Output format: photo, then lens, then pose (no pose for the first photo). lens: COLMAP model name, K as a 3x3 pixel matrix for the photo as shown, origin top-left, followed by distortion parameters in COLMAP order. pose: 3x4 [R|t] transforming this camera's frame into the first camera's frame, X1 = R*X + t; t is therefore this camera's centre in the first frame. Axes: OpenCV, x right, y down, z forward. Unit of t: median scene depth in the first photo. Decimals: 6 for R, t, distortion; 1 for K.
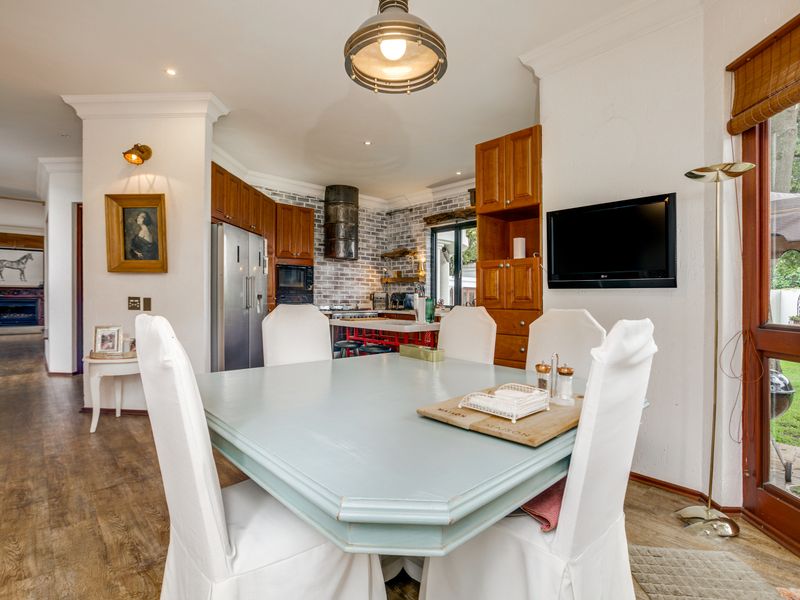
lens RADIAL K [[408.7, 0, 400.0], [0, 408.7, 300.0], [0, 0, 1]] dist [-0.014449, 0.001076]
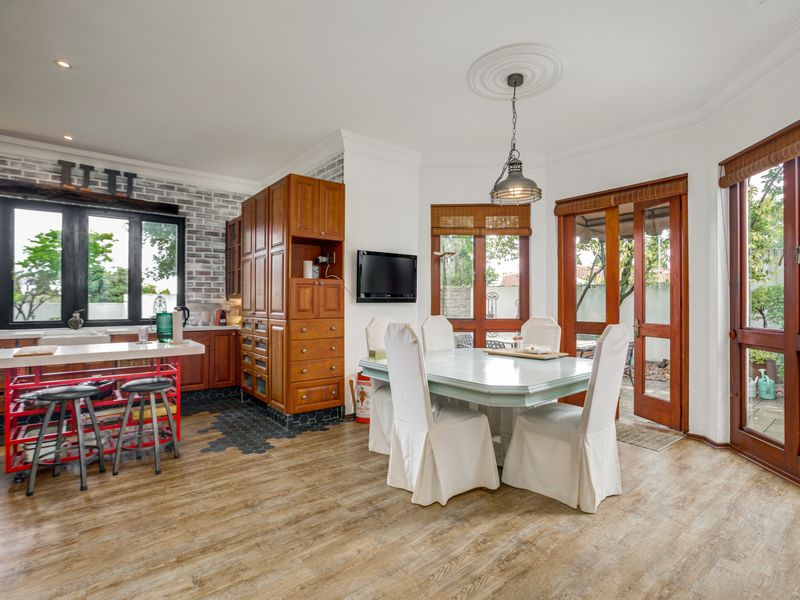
lens RADIAL K [[408.7, 0, 400.0], [0, 408.7, 300.0], [0, 0, 1]] dist [-0.014449, 0.001076]
pose [[0.064118, -0.006714, 0.997920, -0.445313], [0.009597, 0.999935, 0.006111, -0.018516], [-0.997896, 0.009186, 0.064179, 0.309913]]
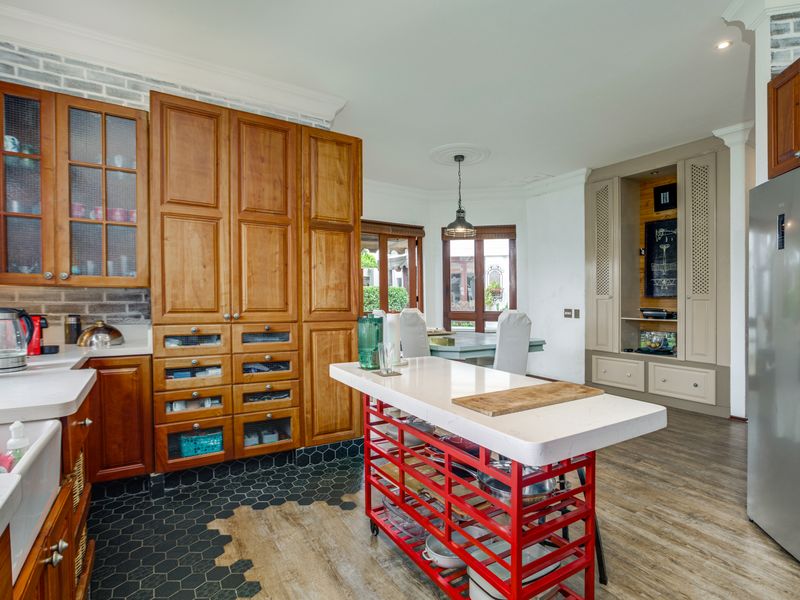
lens RADIAL K [[408.7, 0, 400.0], [0, 408.7, 300.0], [0, 0, 1]] dist [-0.014449, 0.001076]
pose [[-0.979617, -0.018748, 0.200000, -0.035599], [-0.016609, 0.999786, 0.012365, -0.018951], [-0.200189, 0.008792, -0.979718, 0.920450]]
